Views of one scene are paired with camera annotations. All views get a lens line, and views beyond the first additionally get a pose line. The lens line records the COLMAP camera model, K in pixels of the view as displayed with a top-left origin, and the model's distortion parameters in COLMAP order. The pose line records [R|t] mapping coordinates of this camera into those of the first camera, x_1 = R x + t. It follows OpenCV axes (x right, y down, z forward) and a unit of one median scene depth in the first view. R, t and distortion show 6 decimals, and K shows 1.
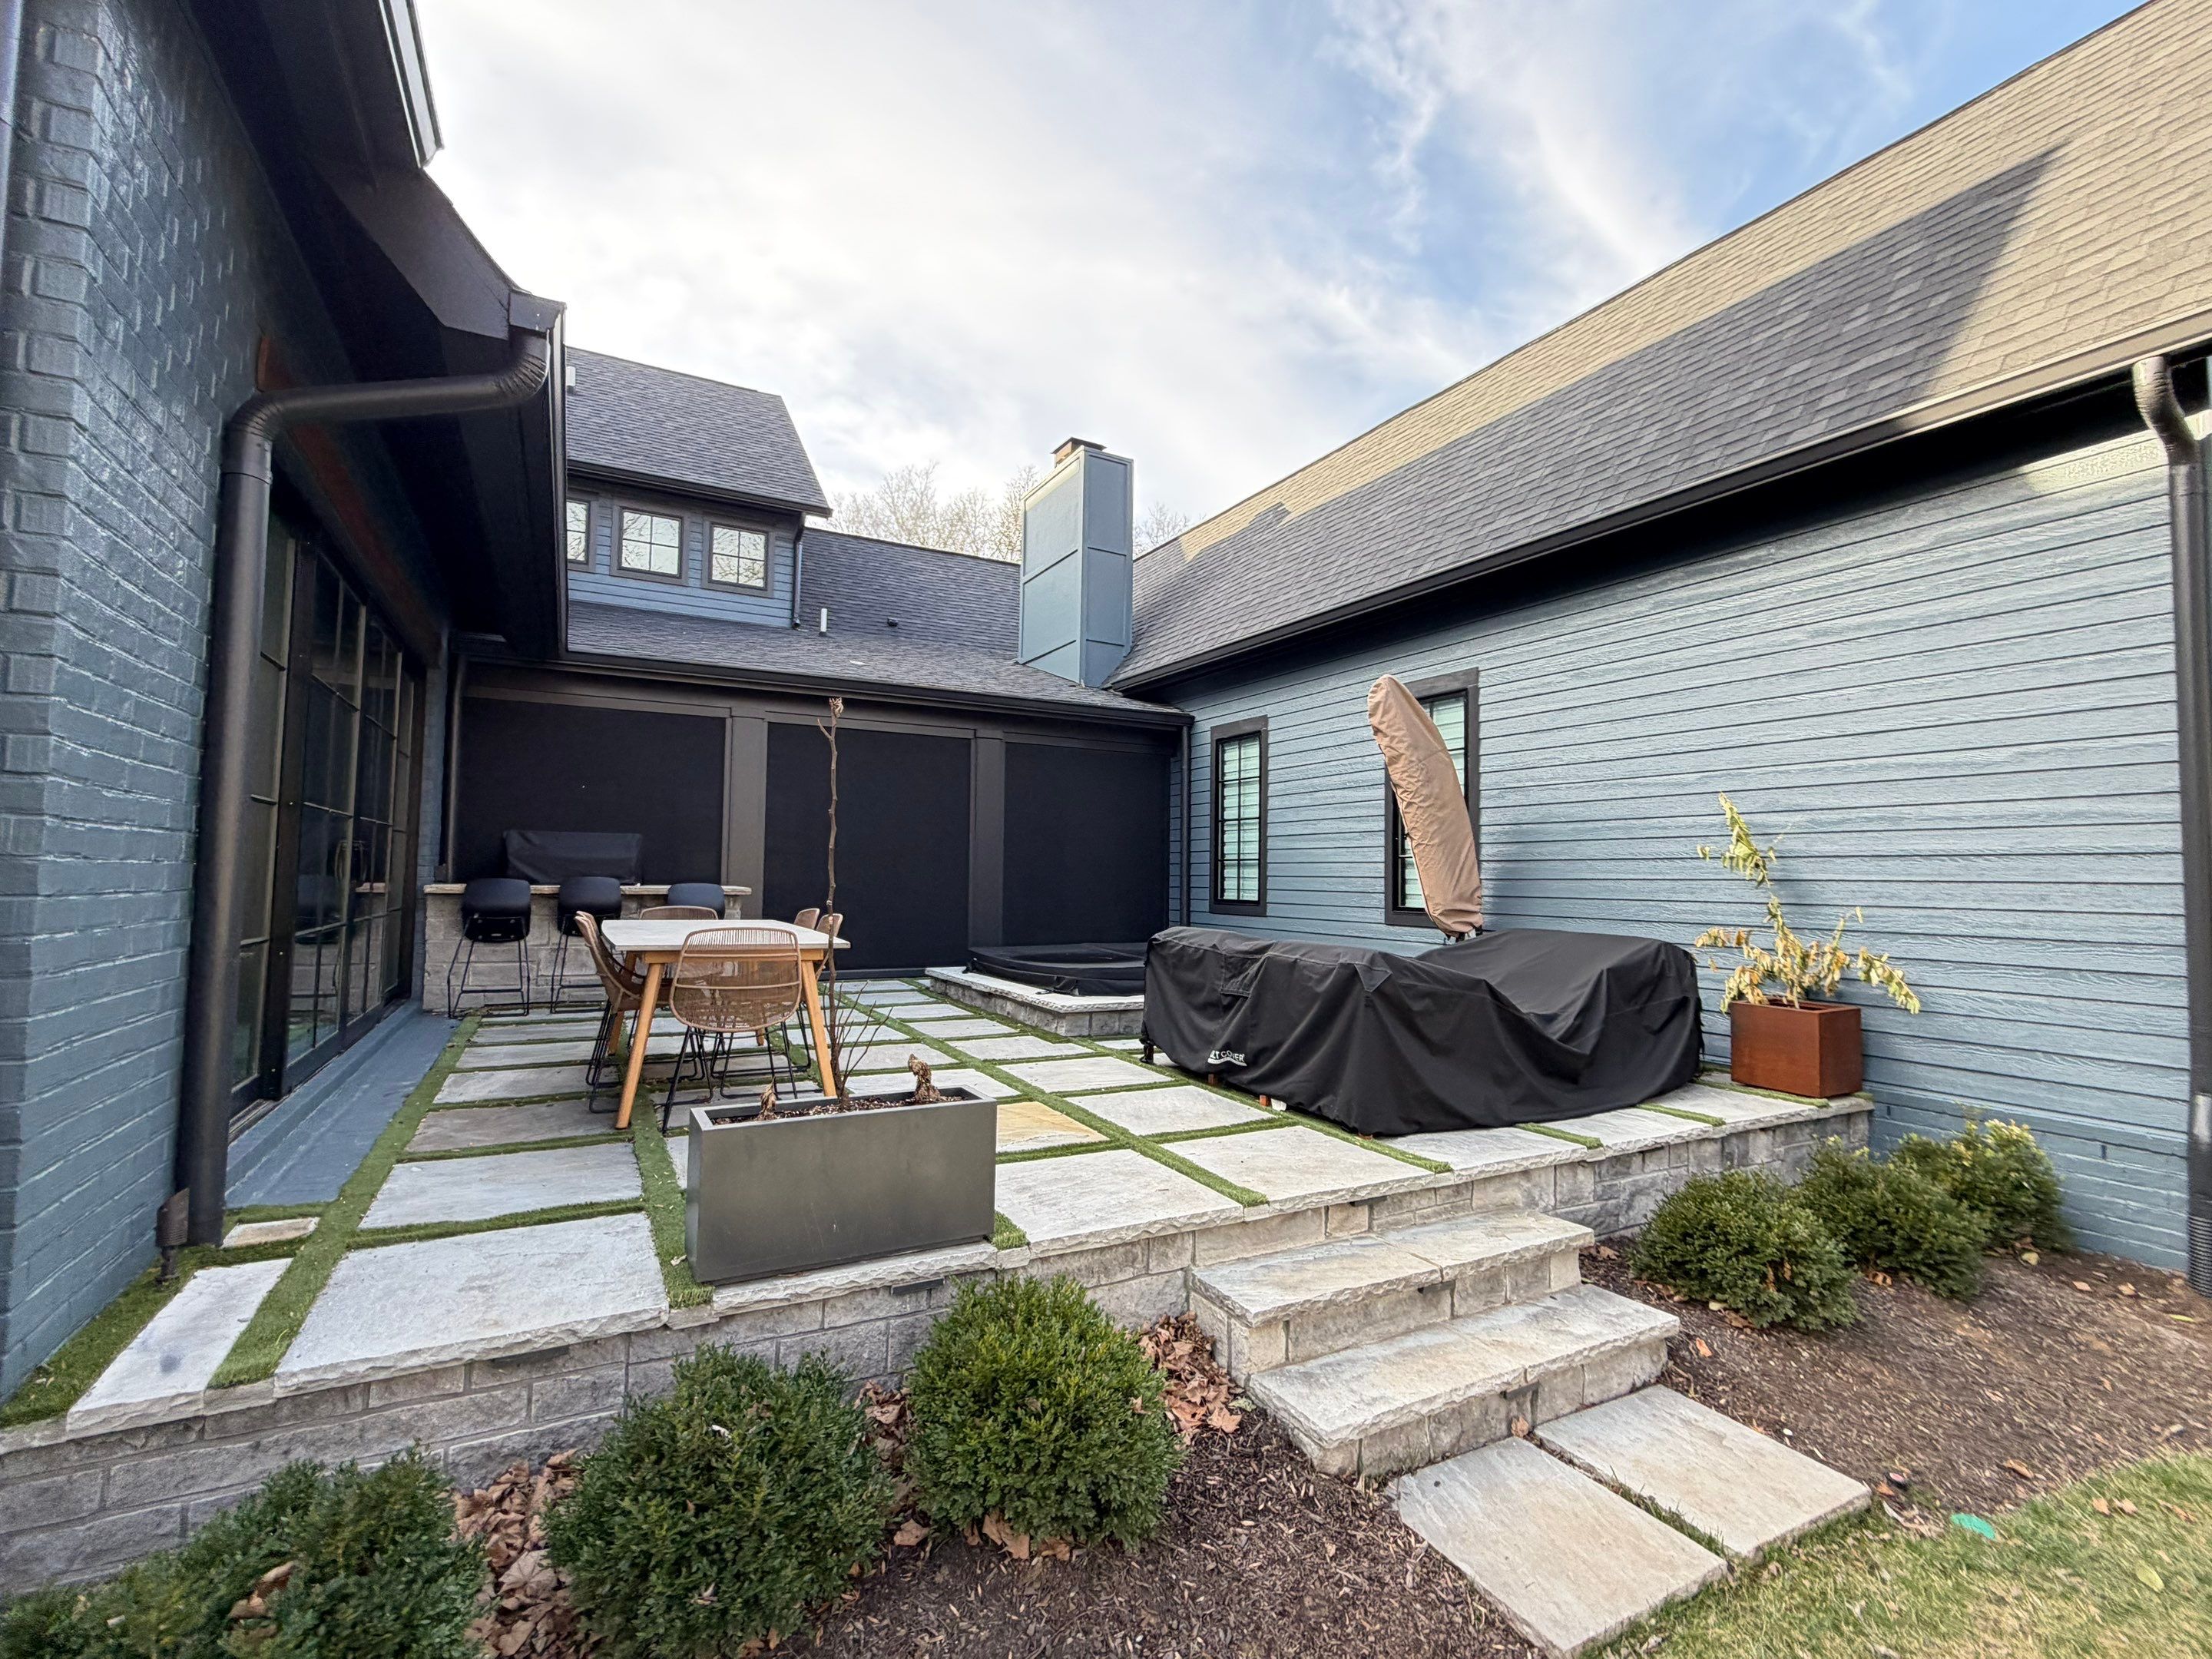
lens RADIAL K [[978.9, 0, 1108.3], [0, 978.9, 827.6], [0, 0, 1]] dist [-0.002591, 0.000564]
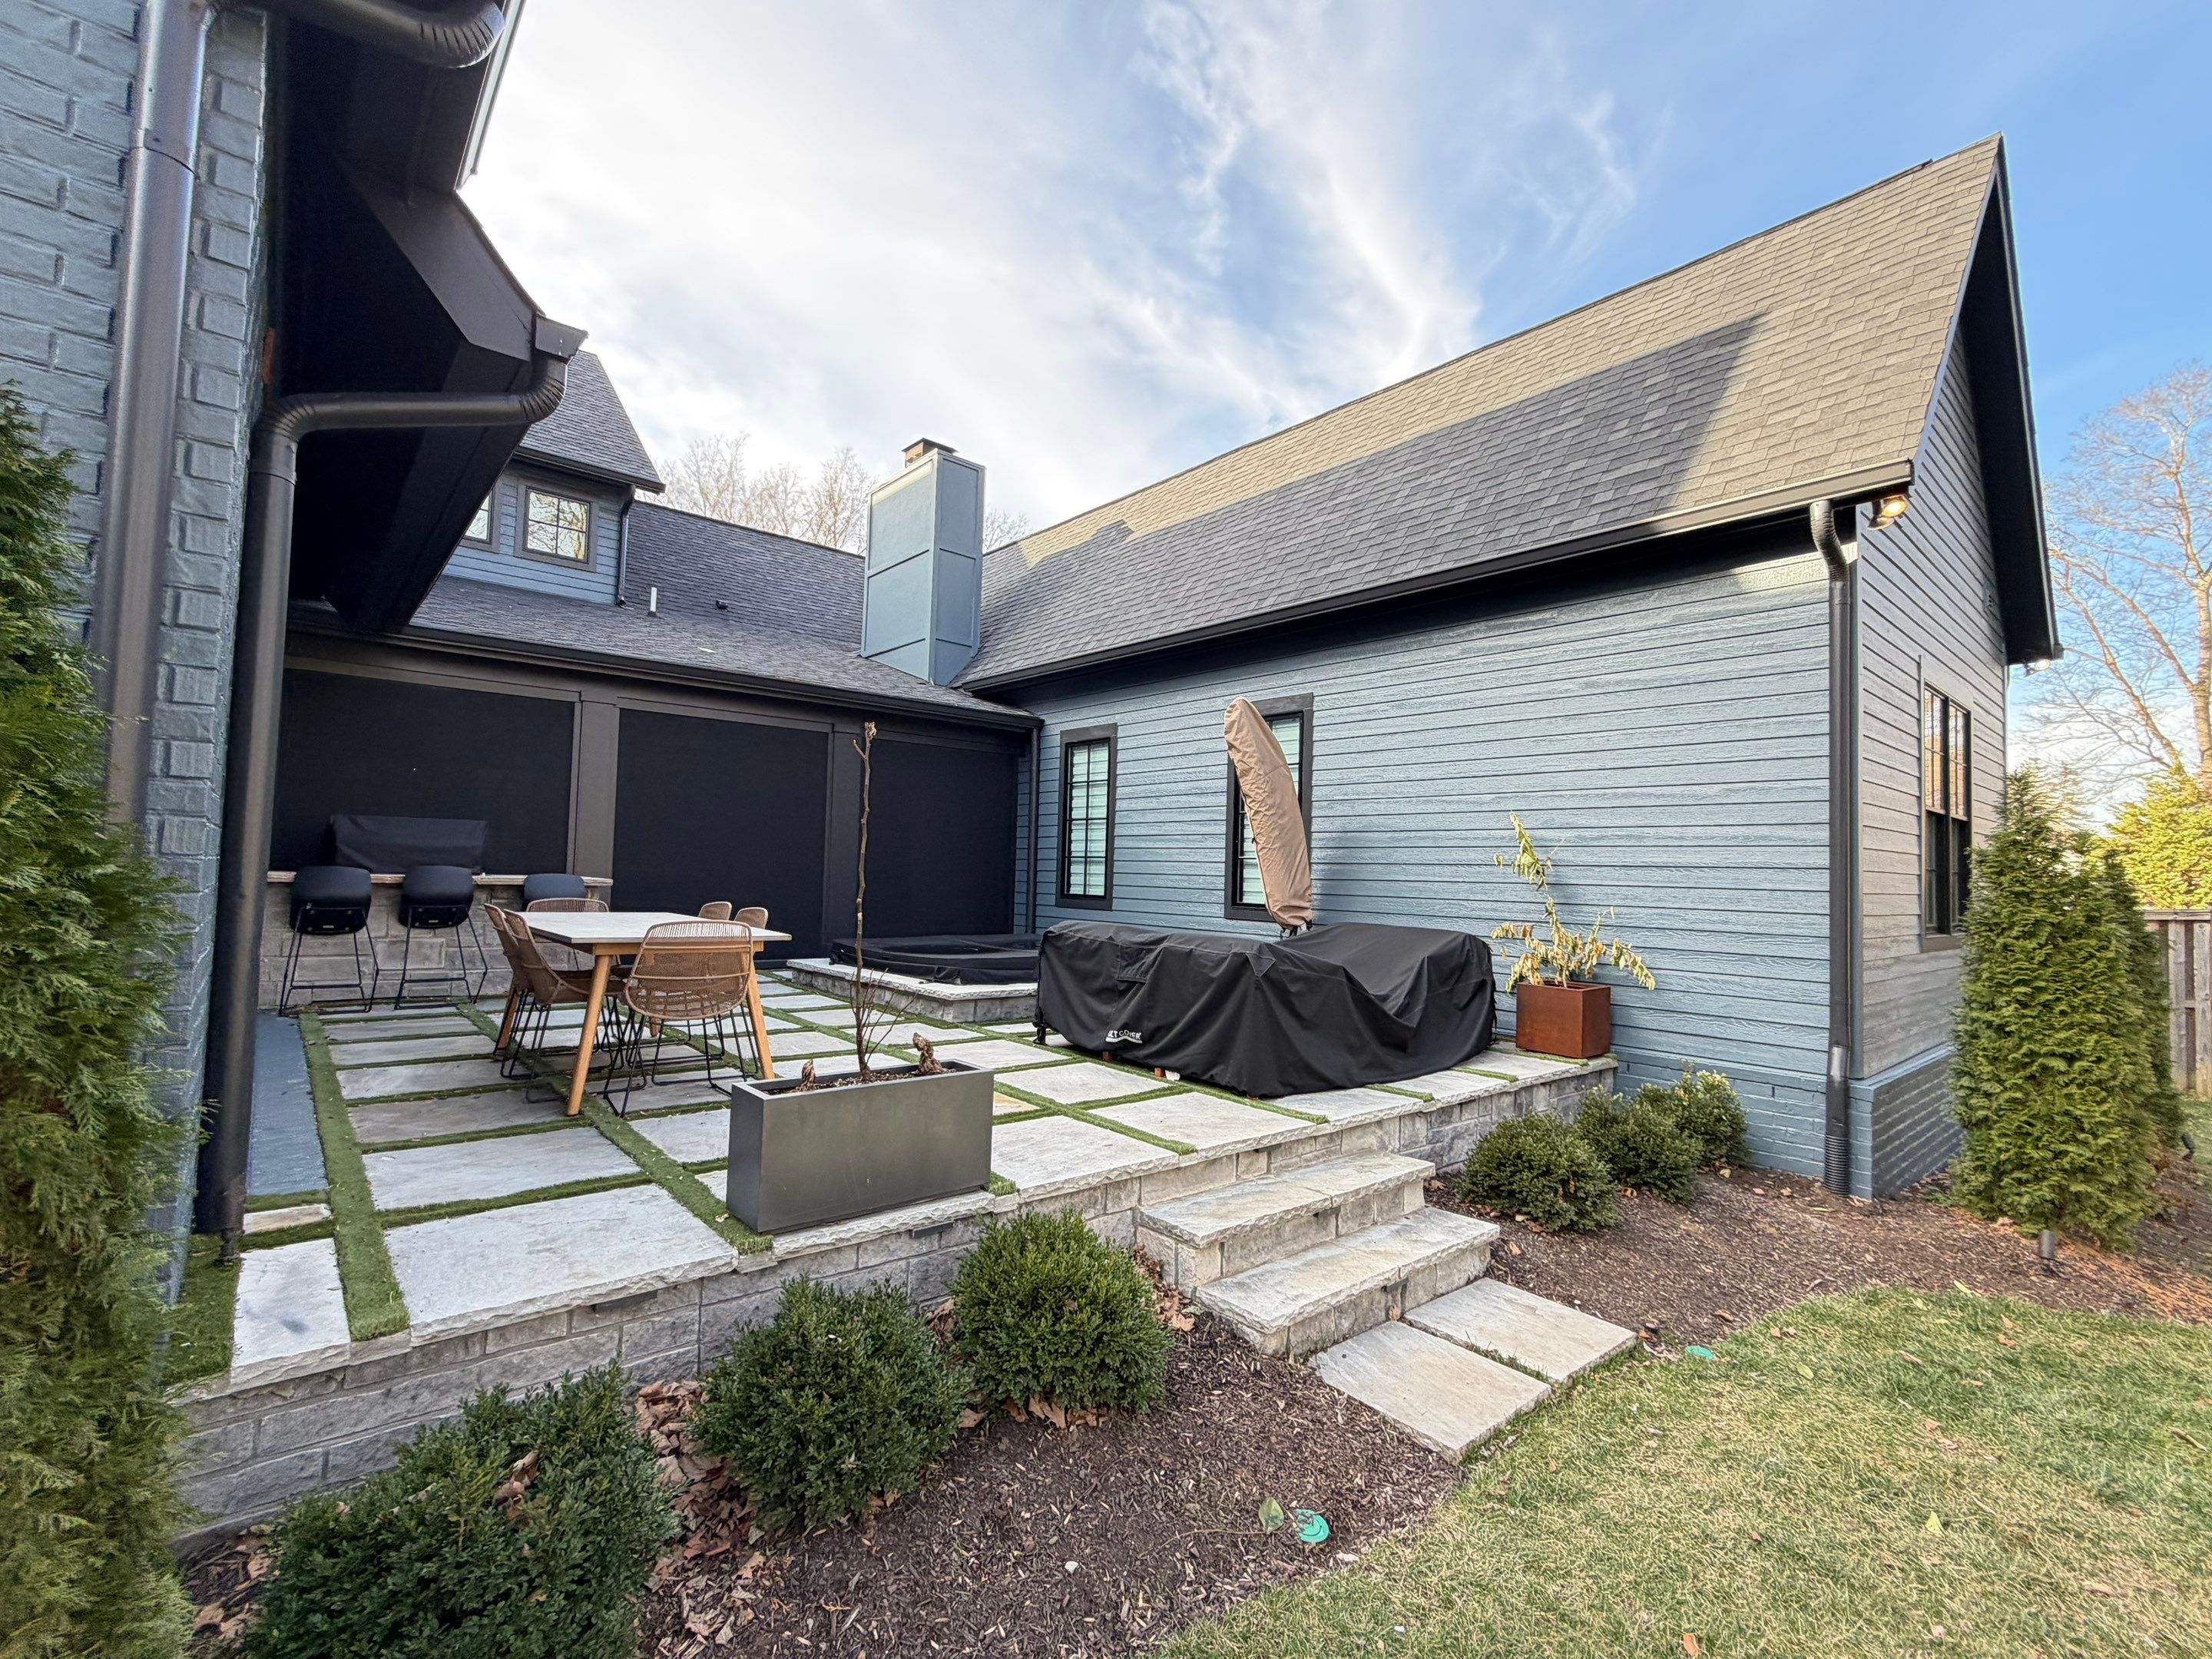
lens RADIAL K [[978.9, 0, 1101.6], [0, 978.9, 831.0], [0, 0, 1]] dist [-0.002591, 0.000564]
pose [[0.978662, 0.021511, 0.204349, -0.141330], [-0.024015, 0.999664, 0.009780, -0.013196], [-0.204070, -0.014479, 0.978849, -0.102323]]
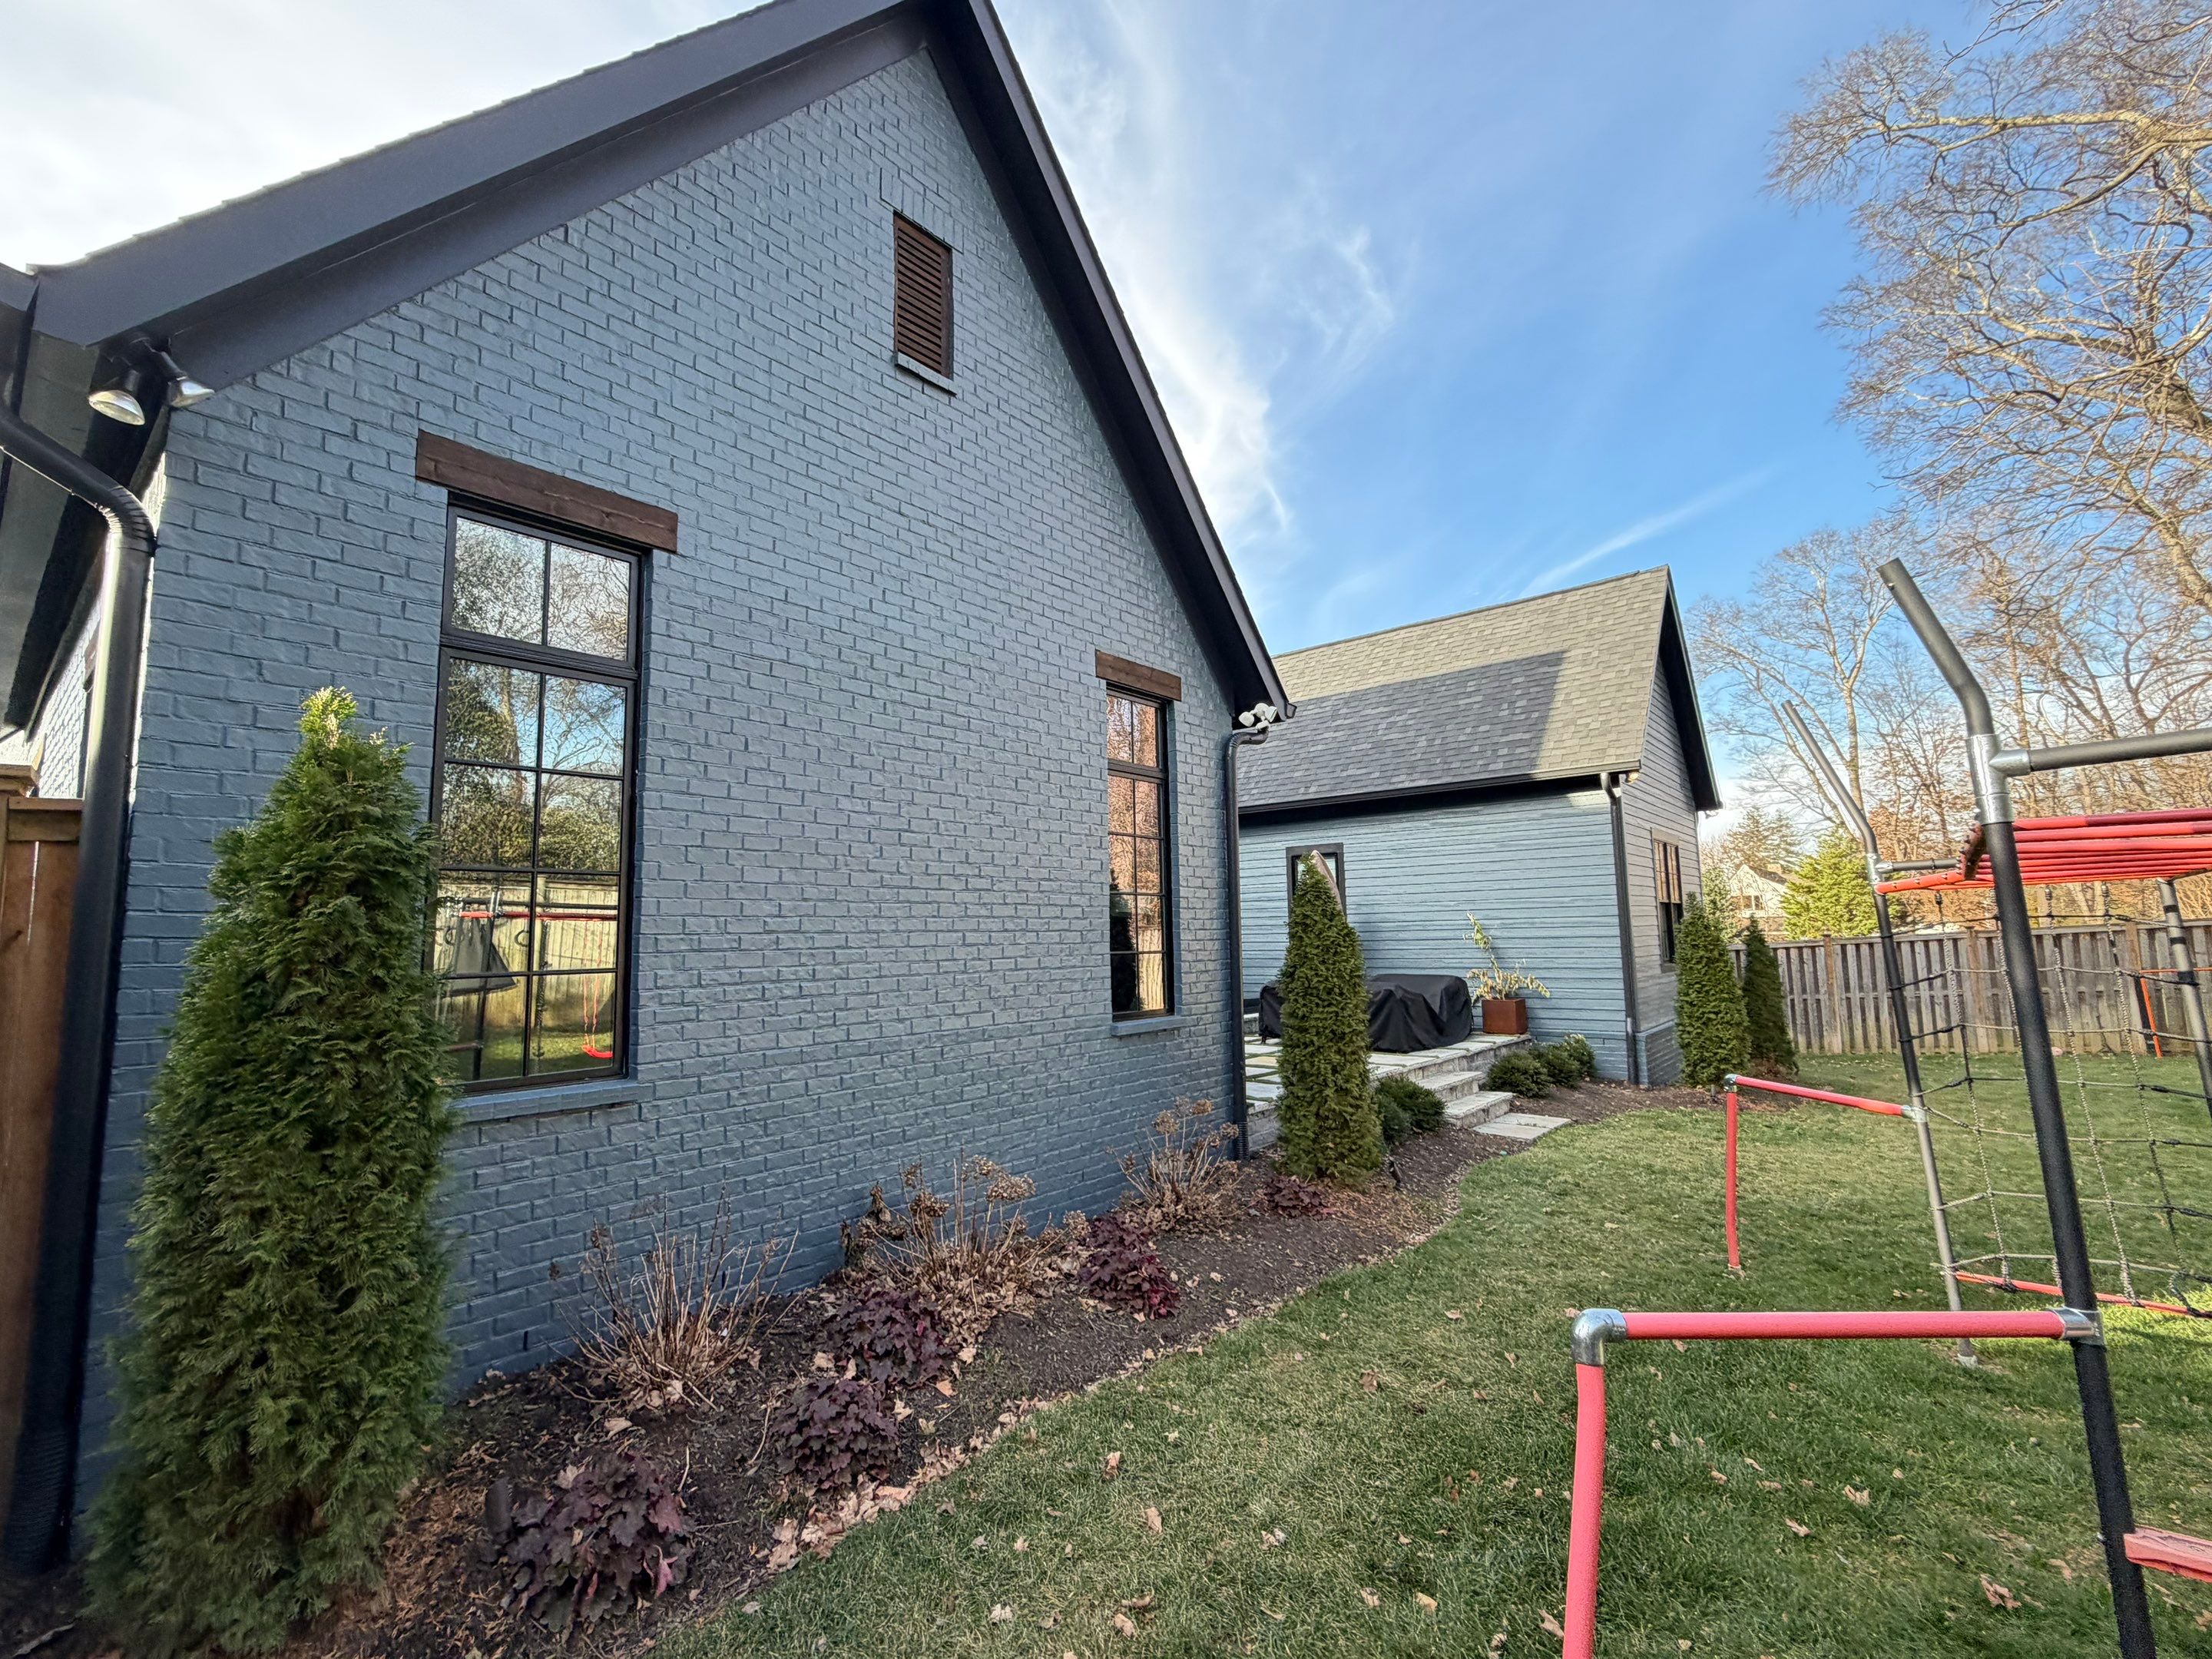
lens RADIAL K [[978.9, 0, 1104.7], [0, 978.9, 830.1], [0, 0, 1]] dist [-0.002591, 0.000564]
pose [[0.925665, 0.012102, 0.378149, -1.261782], [0.011782, 0.998082, -0.060781, -0.114974], [-0.378160, 0.060718, 0.923747, -1.002186]]
